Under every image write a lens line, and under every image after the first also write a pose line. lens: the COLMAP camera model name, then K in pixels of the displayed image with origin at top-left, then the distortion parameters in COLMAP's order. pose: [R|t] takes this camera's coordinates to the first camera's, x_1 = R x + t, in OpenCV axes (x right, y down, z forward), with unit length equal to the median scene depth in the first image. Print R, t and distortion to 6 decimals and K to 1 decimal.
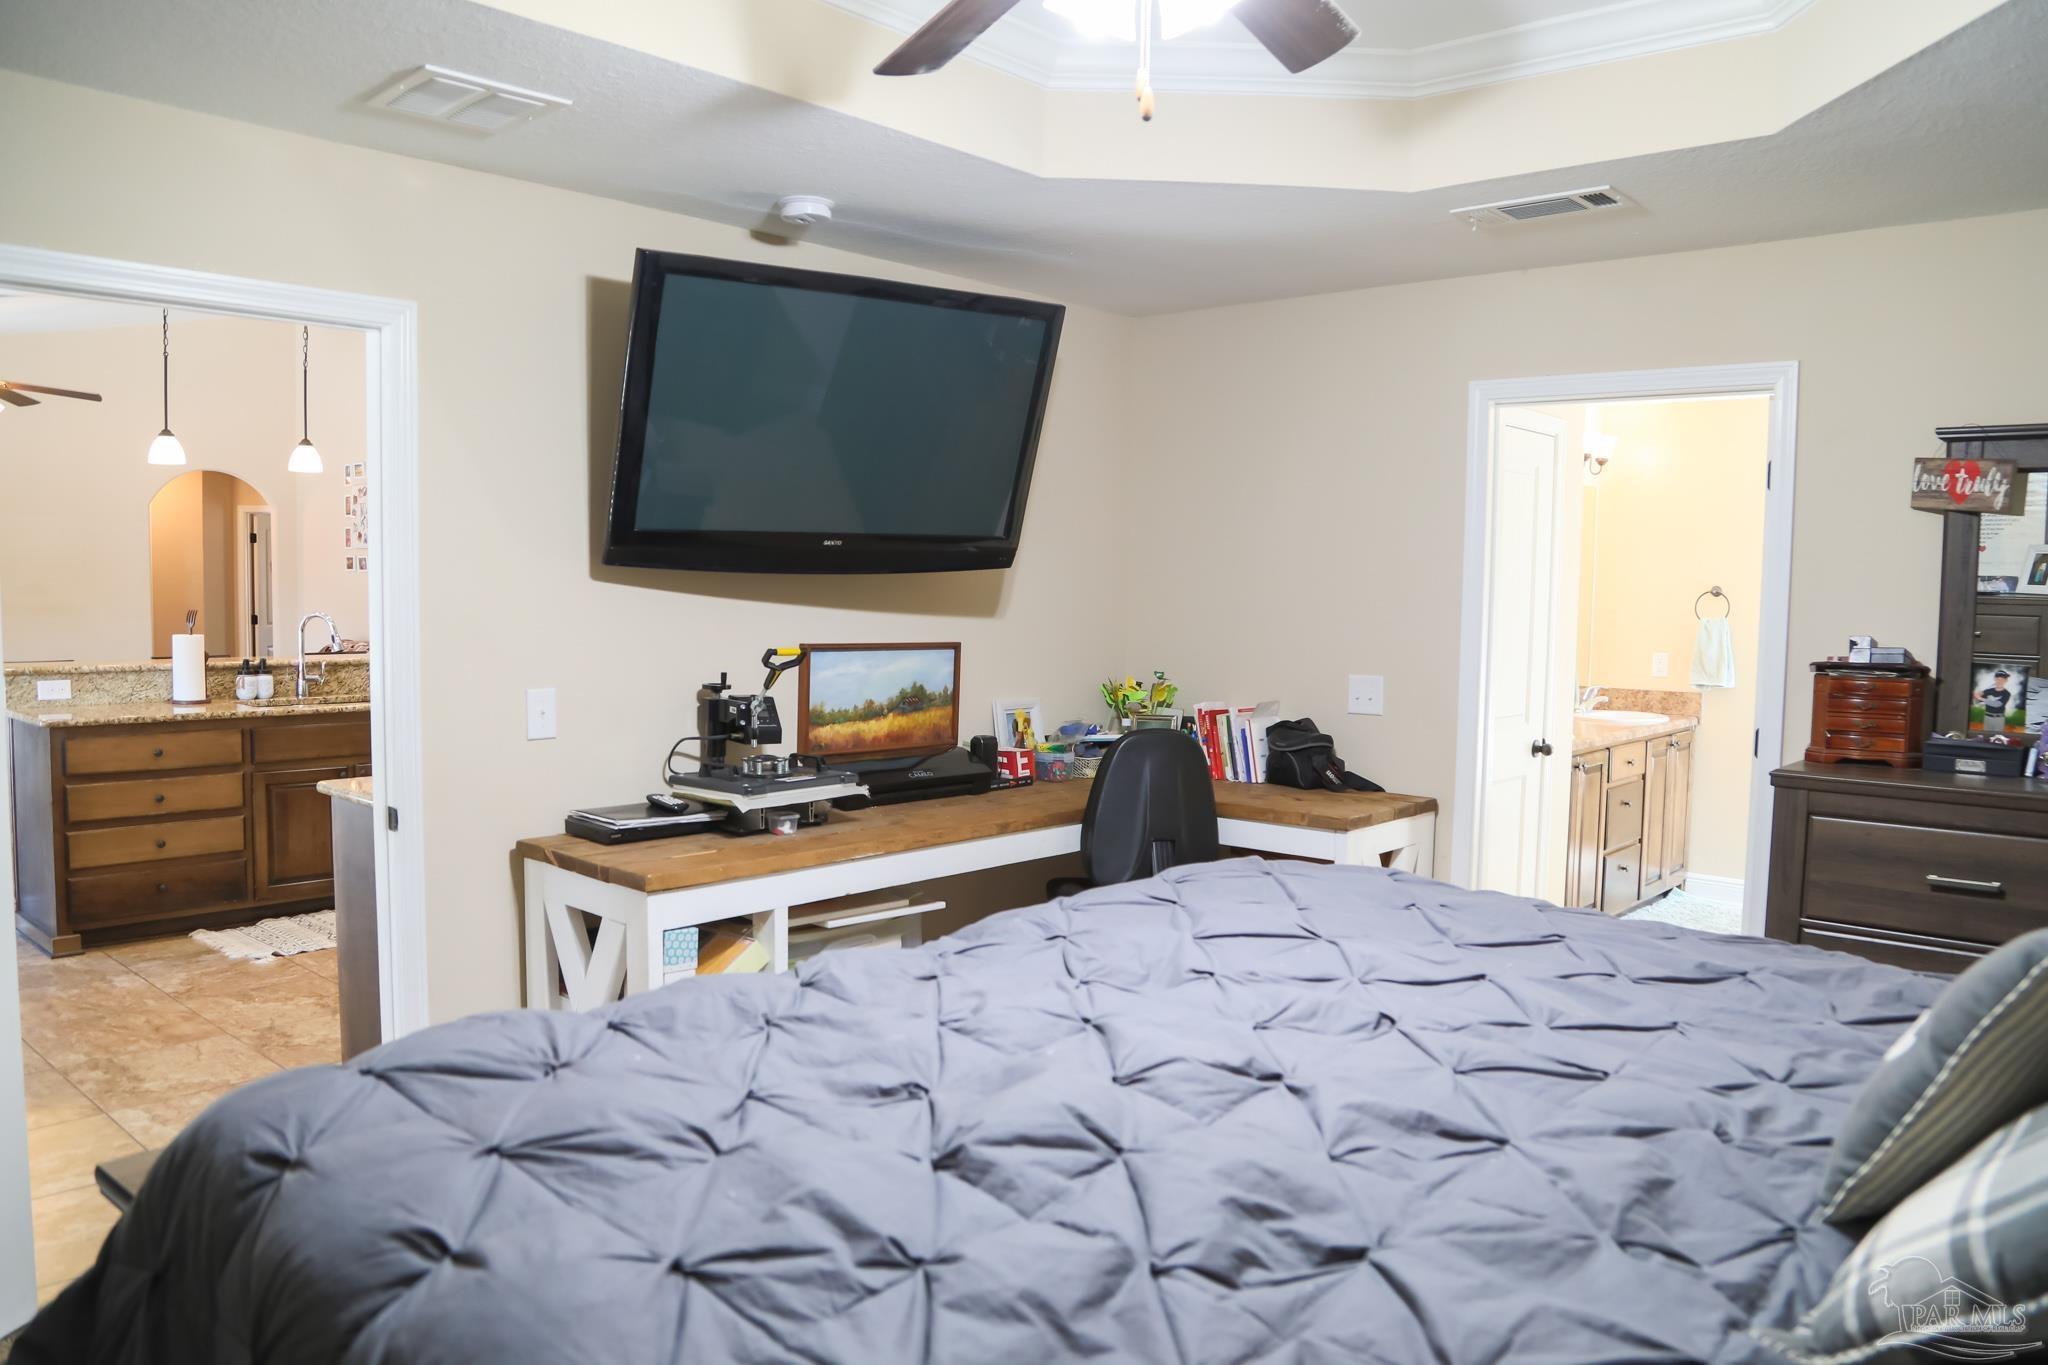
lens RADIAL K [[1476.8, 0, 1019.4], [0, 1476.8, 681.9], [0, 0, 1]] dist [-0.120161, 0.041683]
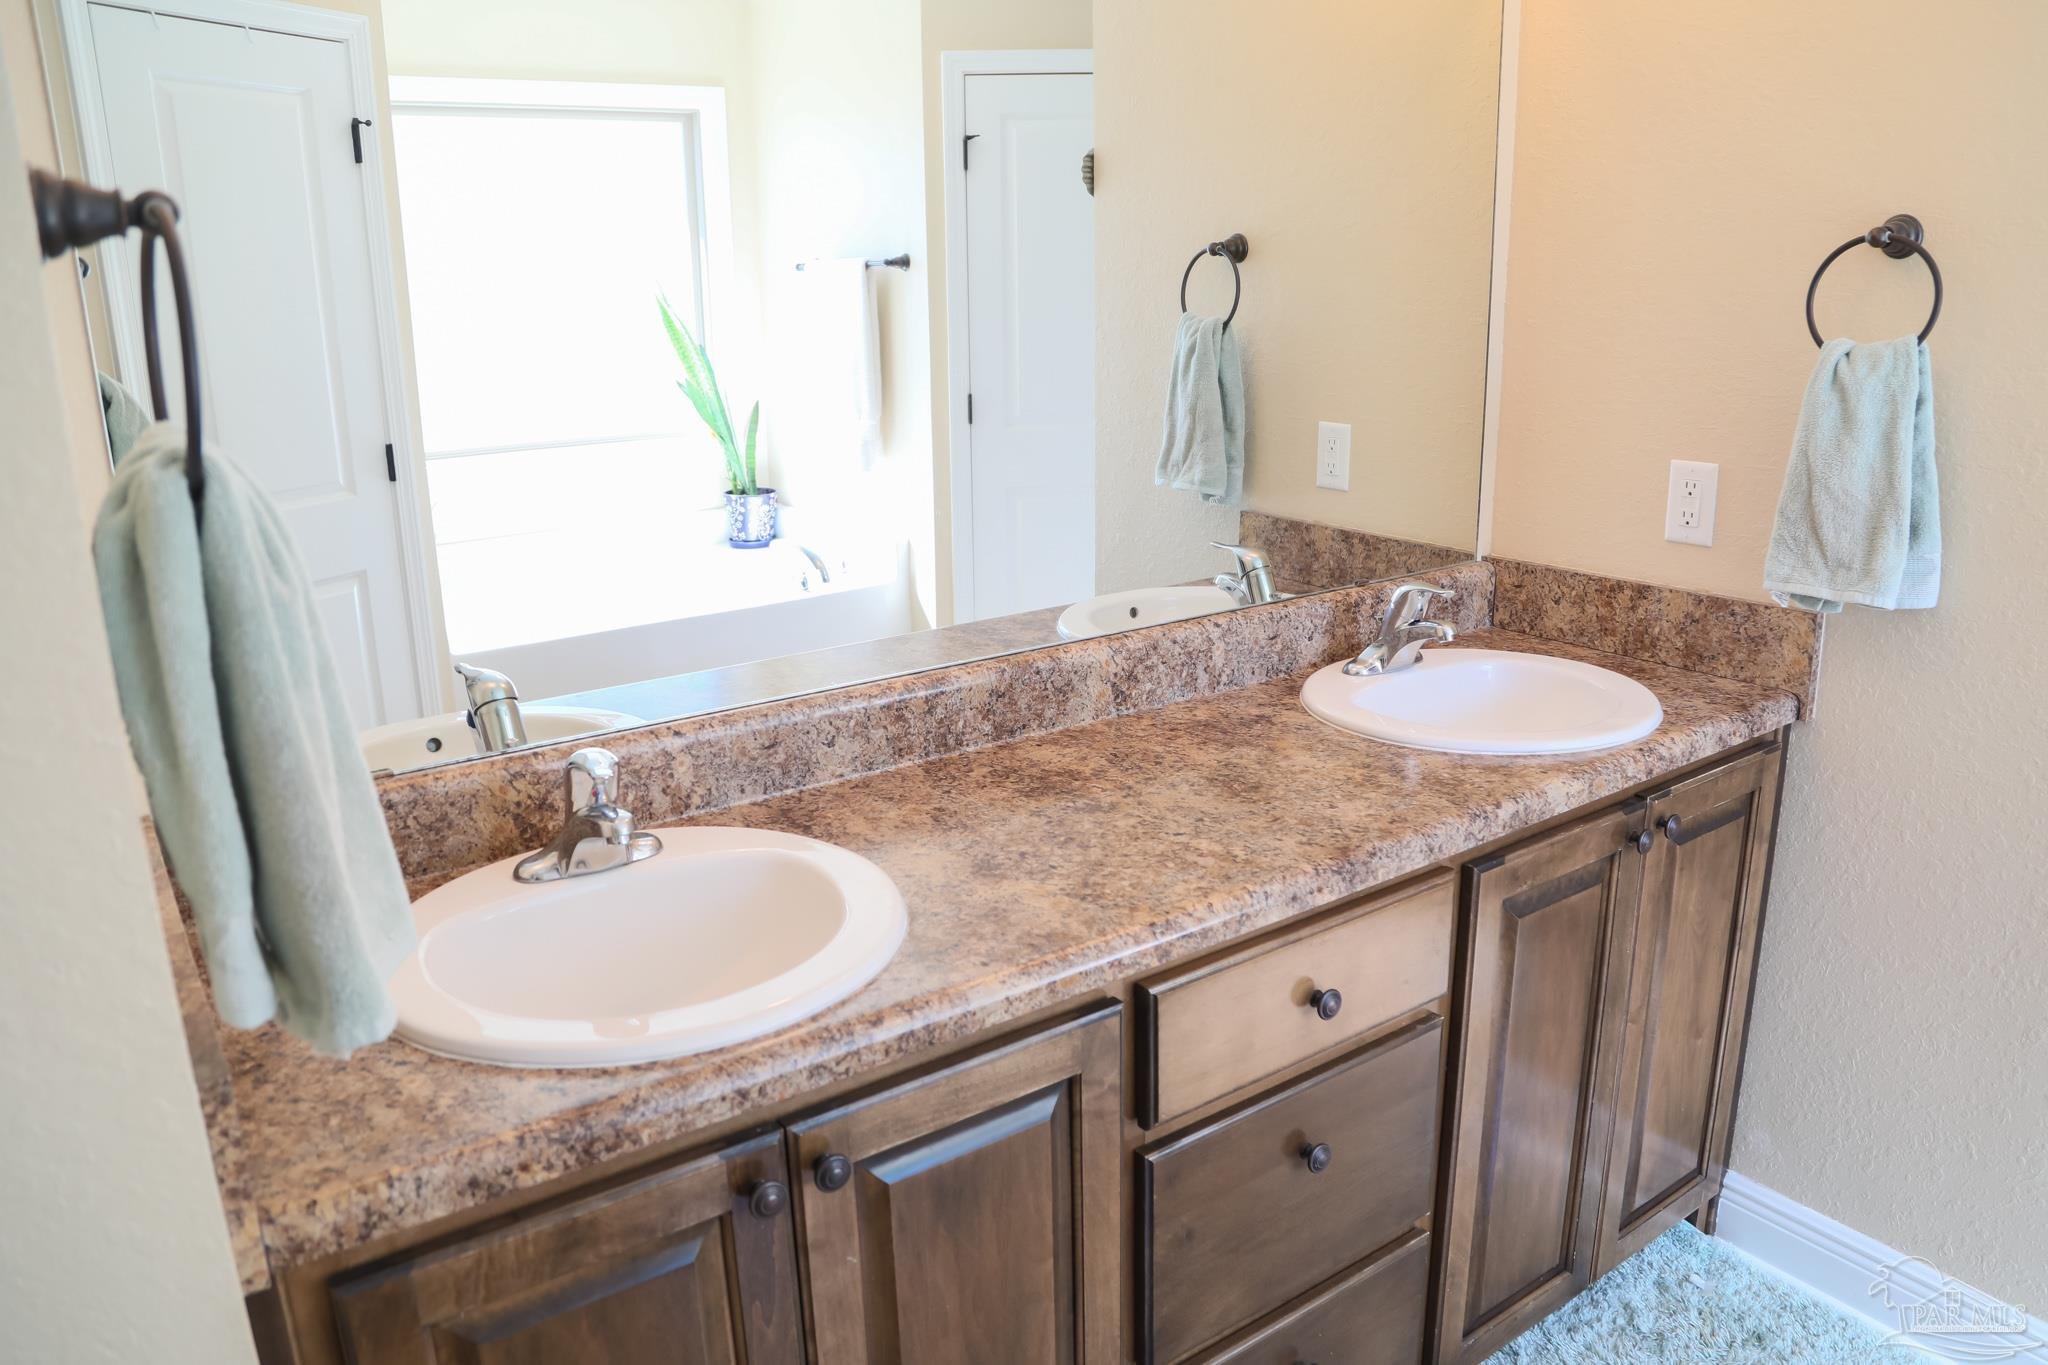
lens RADIAL K [[1476.8, 0, 1024.8], [0, 1476.8, 687.5], [0, 0, 1]] dist [-0.120161, 0.041683]
pose [[0.975027, 0.028046, -0.220310, 0.387083], [0.018440, 0.978345, 0.206156, -0.038256], [0.221322, -0.205070, 0.953395, 0.703696]]
